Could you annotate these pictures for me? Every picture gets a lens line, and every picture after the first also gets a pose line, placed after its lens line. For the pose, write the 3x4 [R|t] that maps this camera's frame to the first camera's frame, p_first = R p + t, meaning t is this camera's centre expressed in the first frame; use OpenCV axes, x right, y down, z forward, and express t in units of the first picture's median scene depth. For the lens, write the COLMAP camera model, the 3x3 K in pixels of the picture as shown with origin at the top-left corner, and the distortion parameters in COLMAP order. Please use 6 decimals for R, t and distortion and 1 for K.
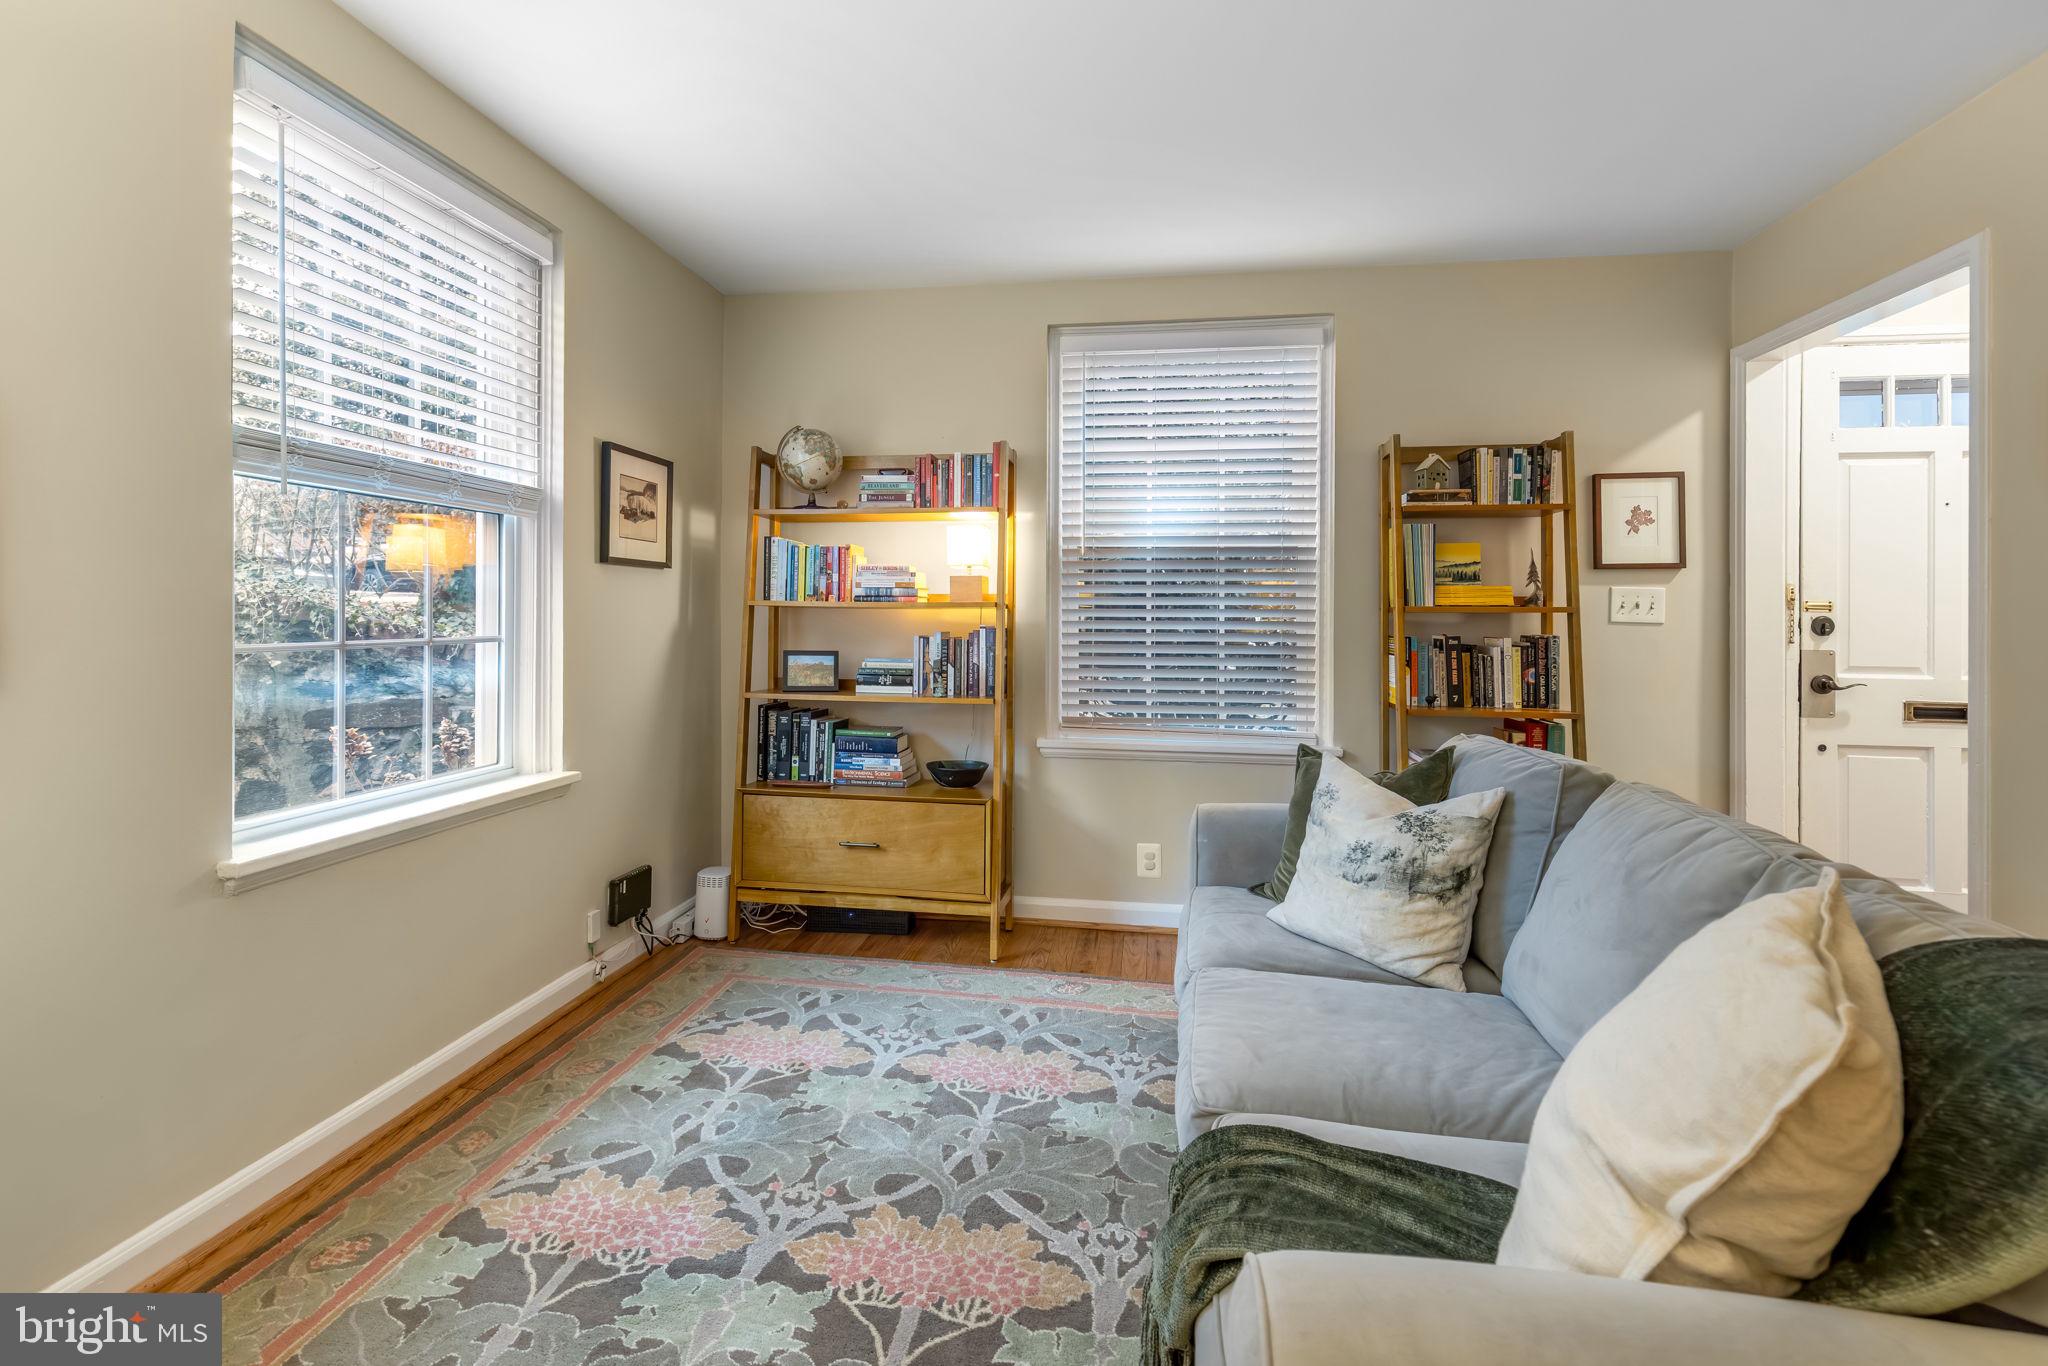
lens RADIAL K [[942.9, 0, 988.4], [0, 942.9, 622.6], [0, 0, 1]] dist [0.001122, -0.000315]
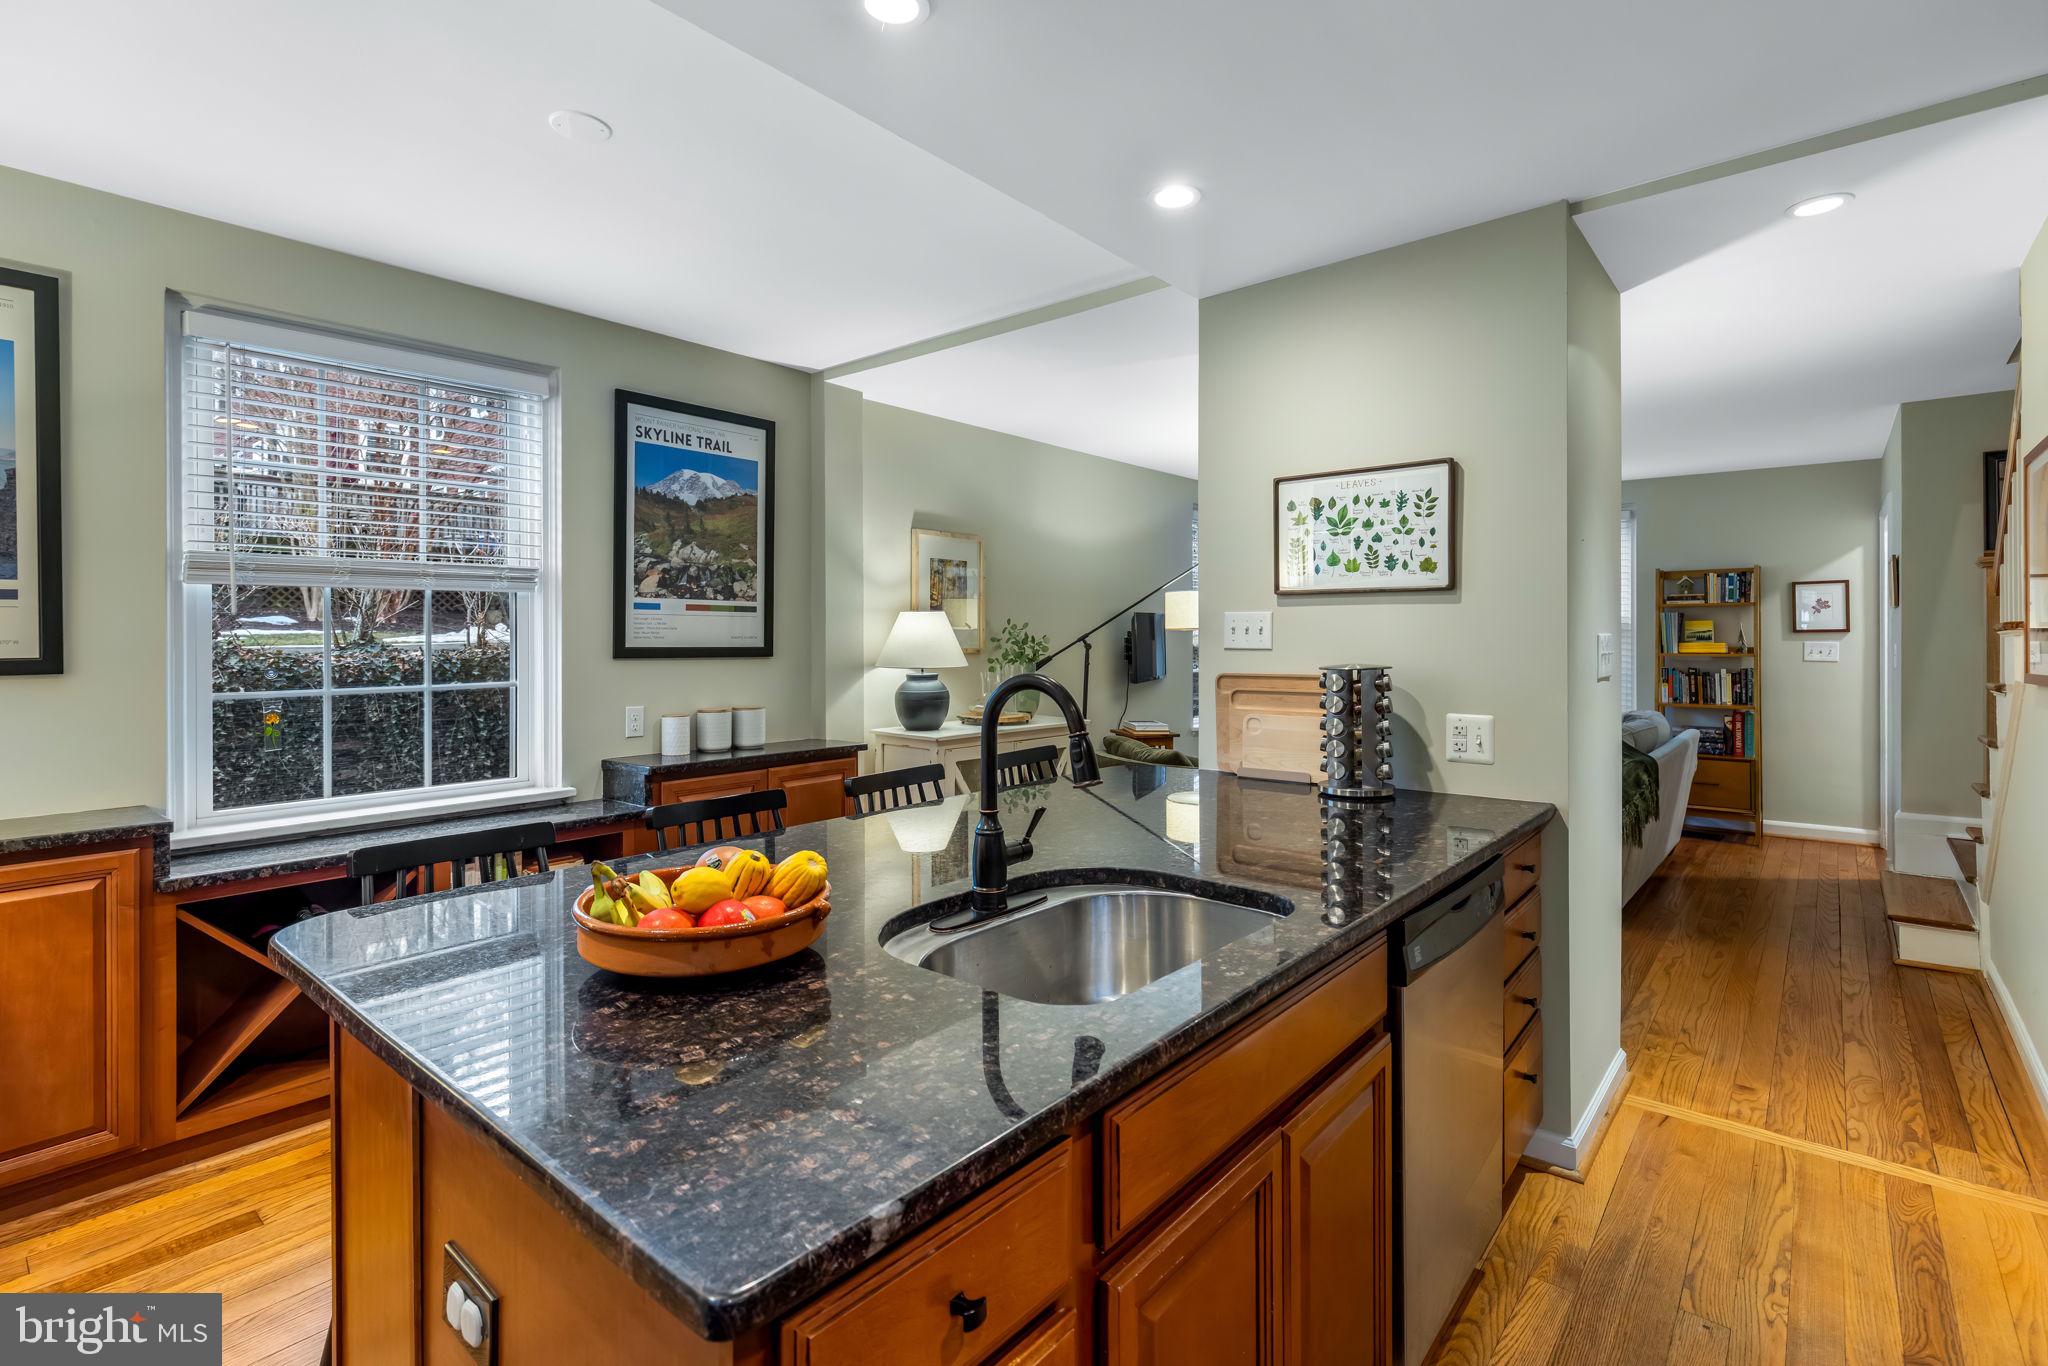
lens RADIAL K [[942.9, 0, 1007.6], [0, 942.9, 643.9], [0, 0, 1]] dist [0.001122, -0.000315]
pose [[0.864202, -0.006346, -0.503105, 0.242406], [0.006825, 0.999976, -0.000891, -0.044353], [0.503099, -0.002663, 0.864225, -1.449597]]
